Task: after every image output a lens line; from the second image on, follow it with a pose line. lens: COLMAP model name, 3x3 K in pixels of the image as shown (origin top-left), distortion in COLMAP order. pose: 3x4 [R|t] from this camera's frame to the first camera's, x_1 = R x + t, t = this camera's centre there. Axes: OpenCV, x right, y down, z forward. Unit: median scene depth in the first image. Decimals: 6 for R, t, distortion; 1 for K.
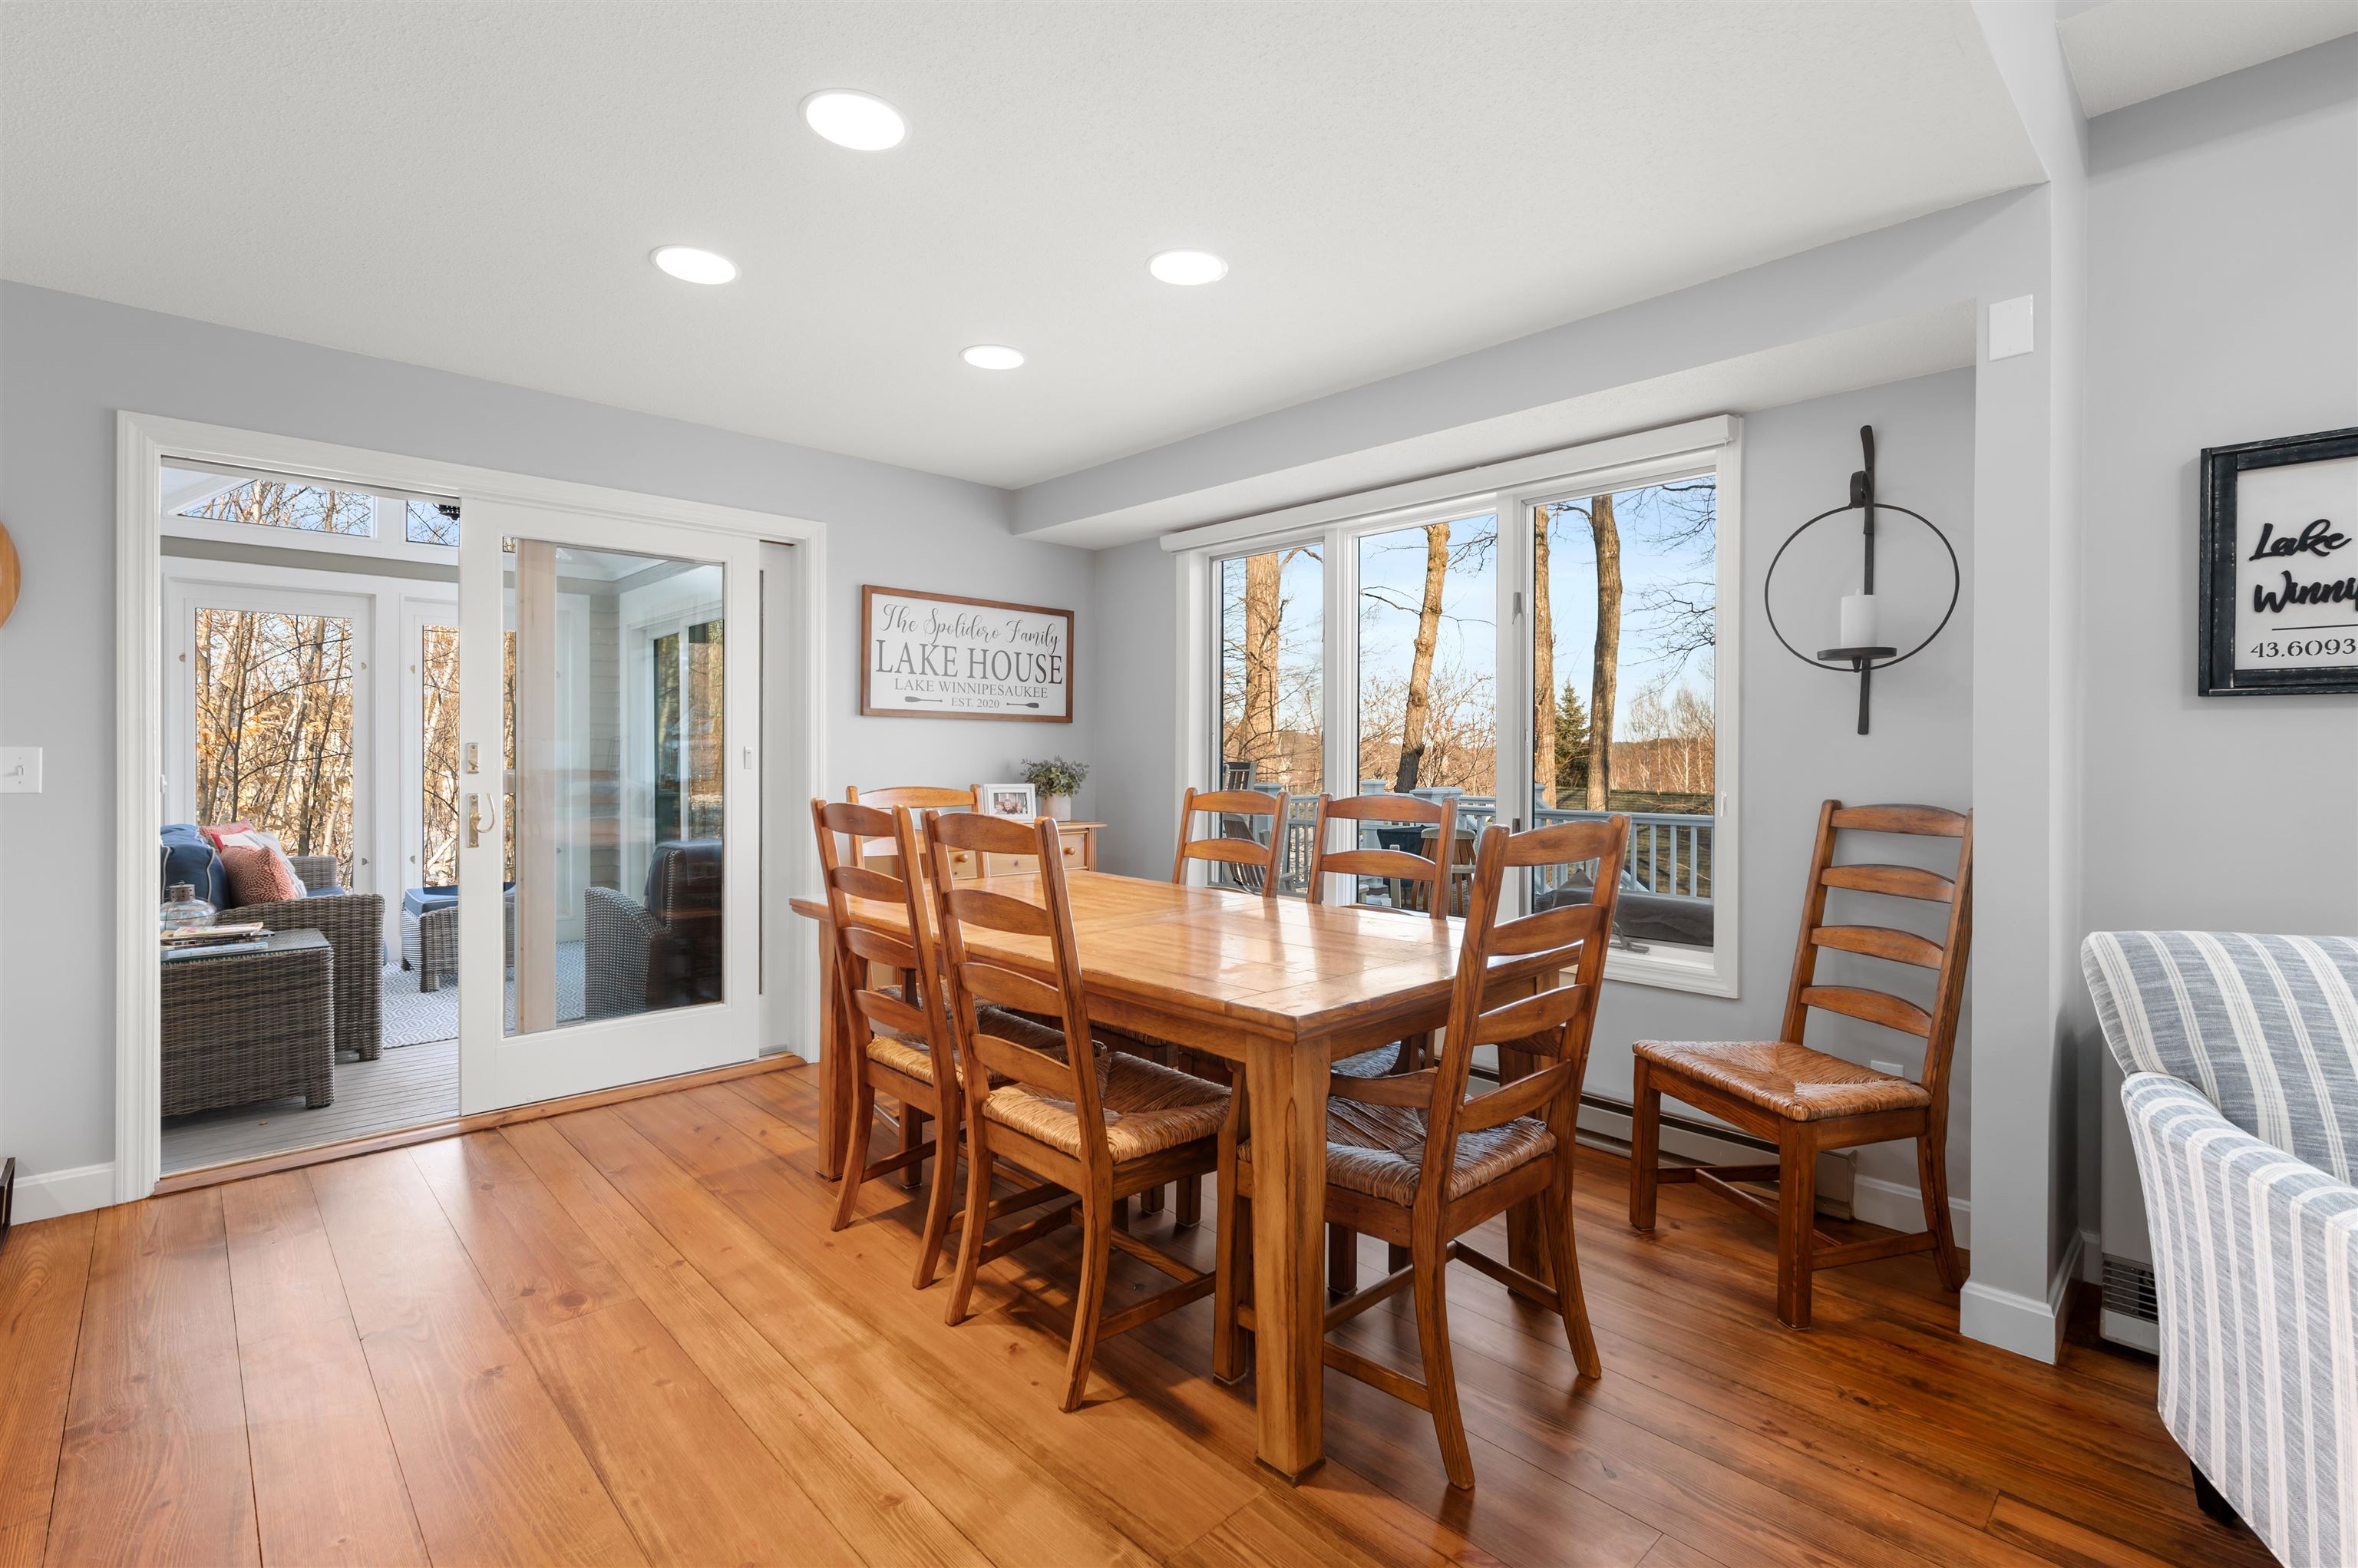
lens RADIAL K [[1077.9, 0, 1177.1], [0, 1077.9, 778.4], [0, 0, 1]] dist [0.001016, 0.000725]
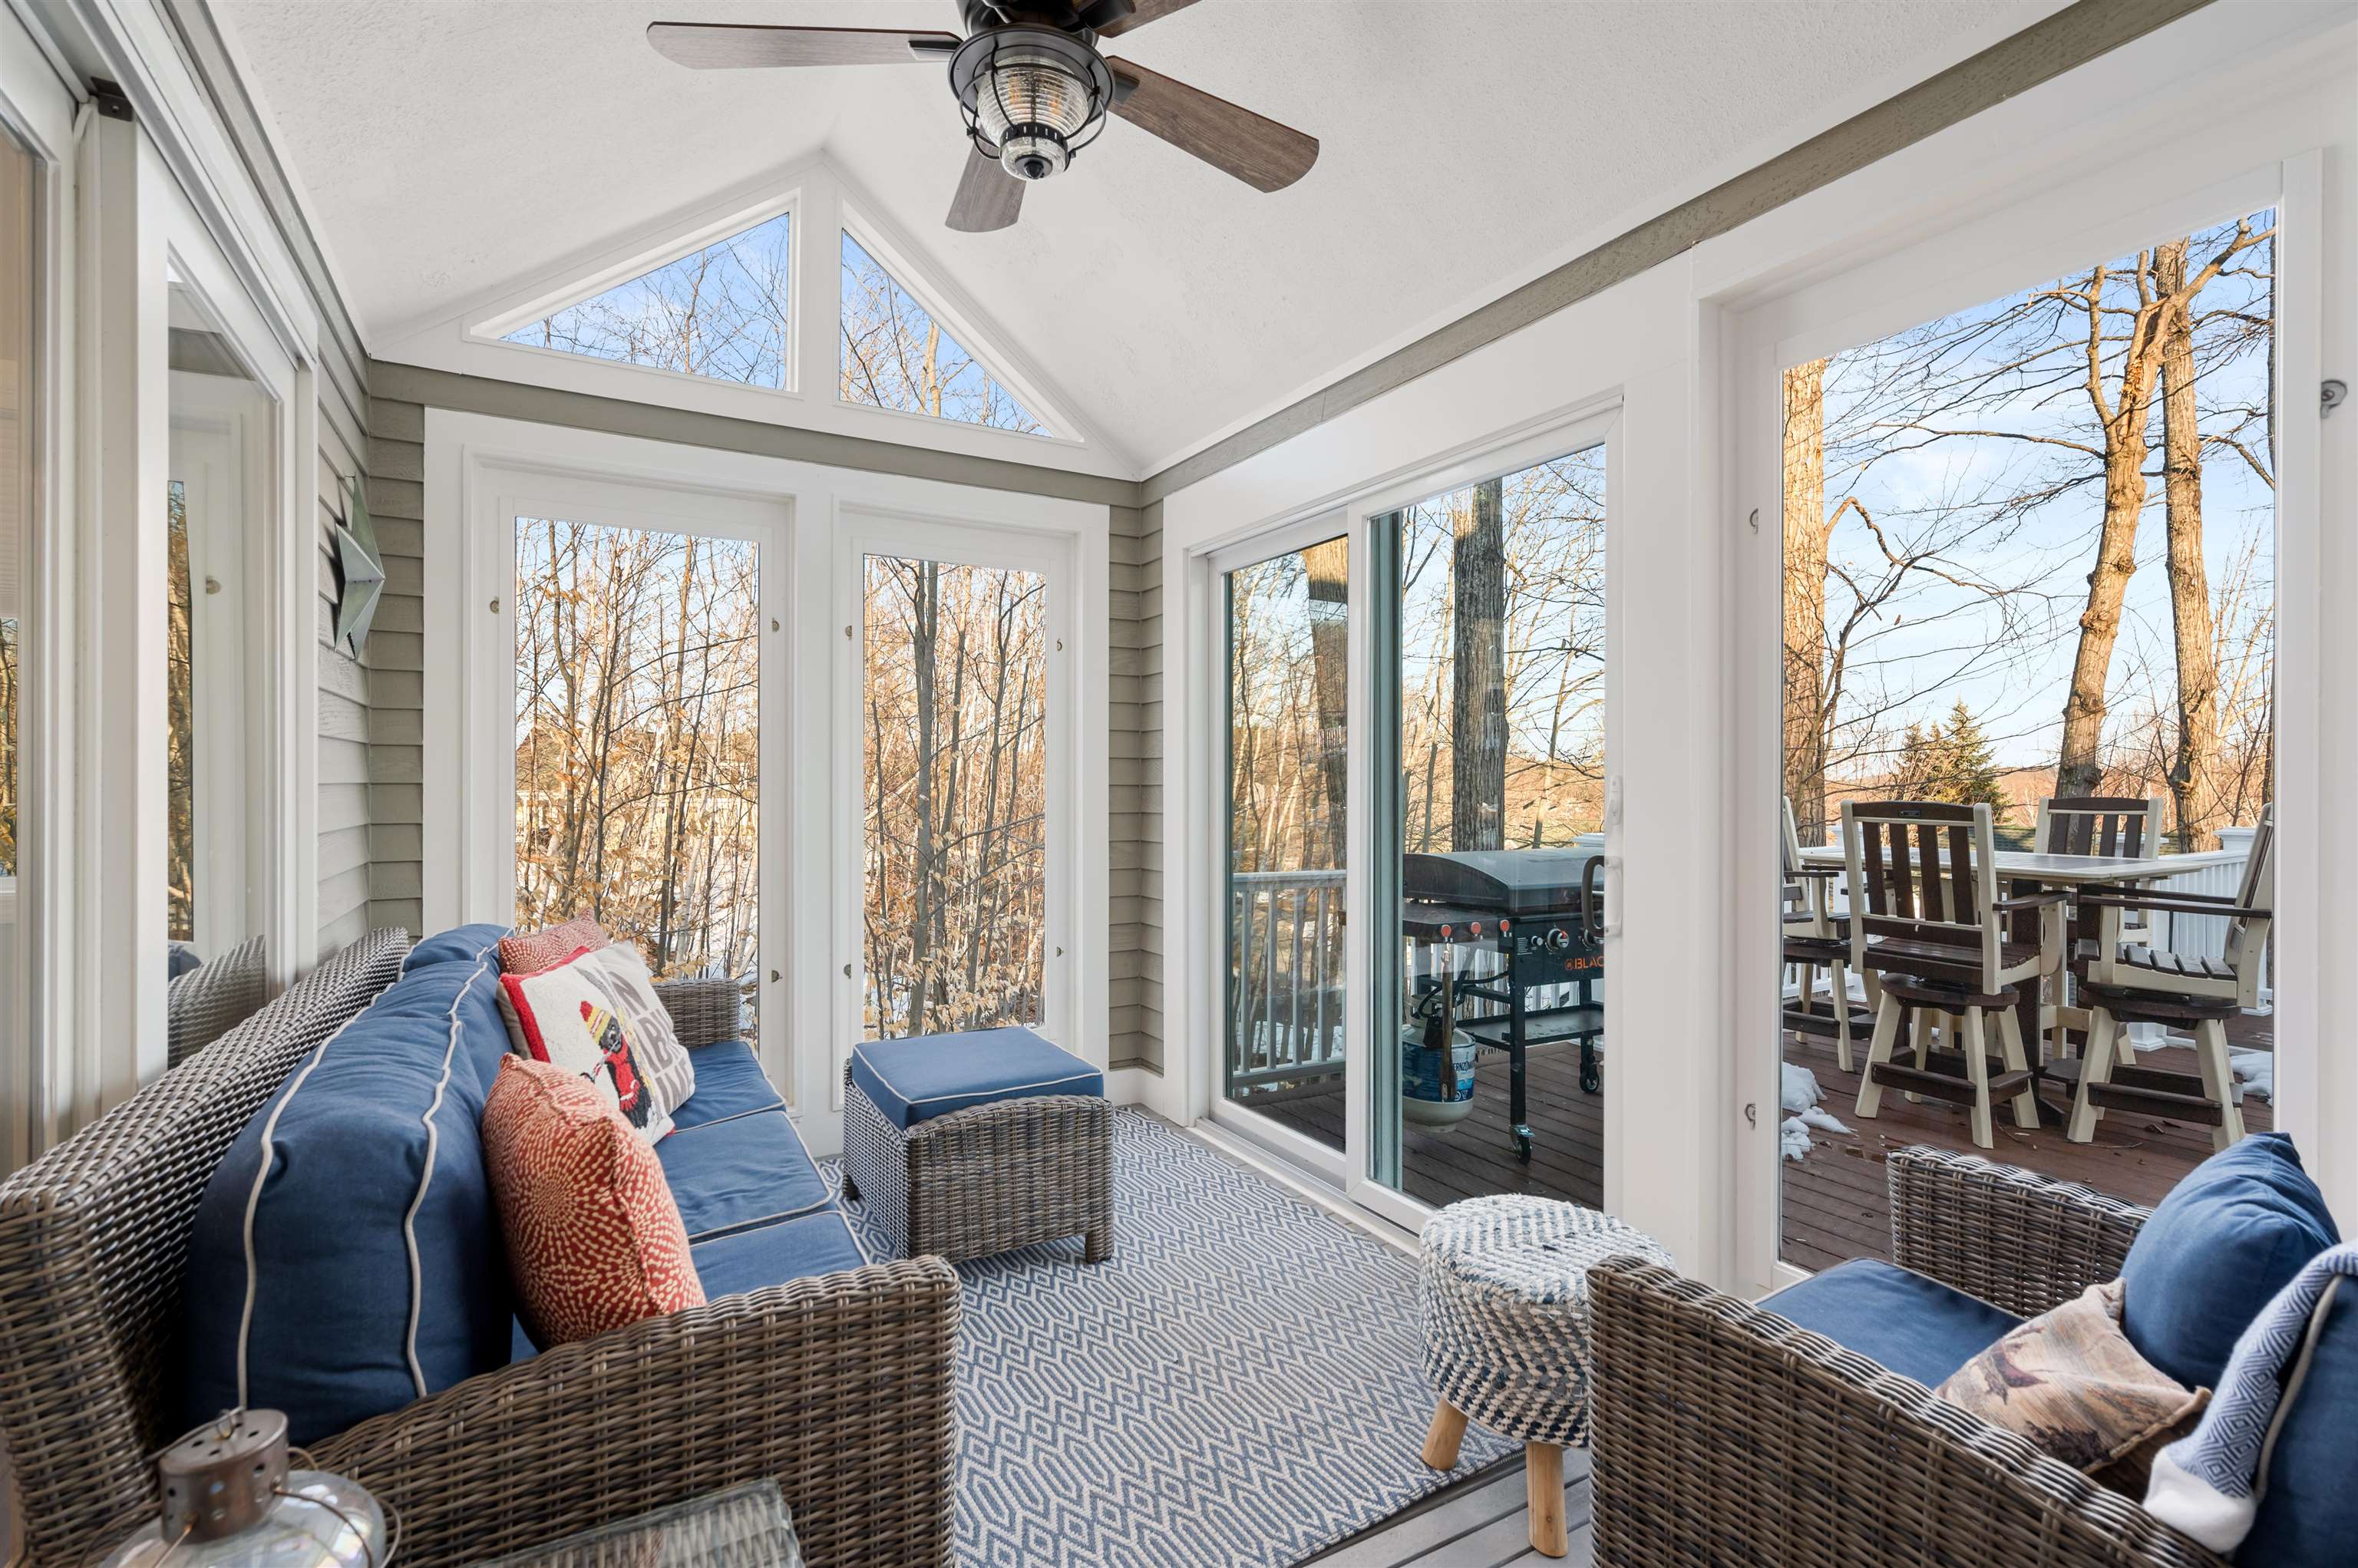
lens RADIAL K [[1077.3, 0, 1176.8], [0, 1077.3, 804.9], [0, 0, 1]] dist [0.000694, -0.000316]
pose [[0.972722, 0.003254, -0.231953, -0.420278], [-0.004362, 0.999981, -0.004267, -0.008354], [0.231934, 0.005162, 0.972718, 0.504875]]
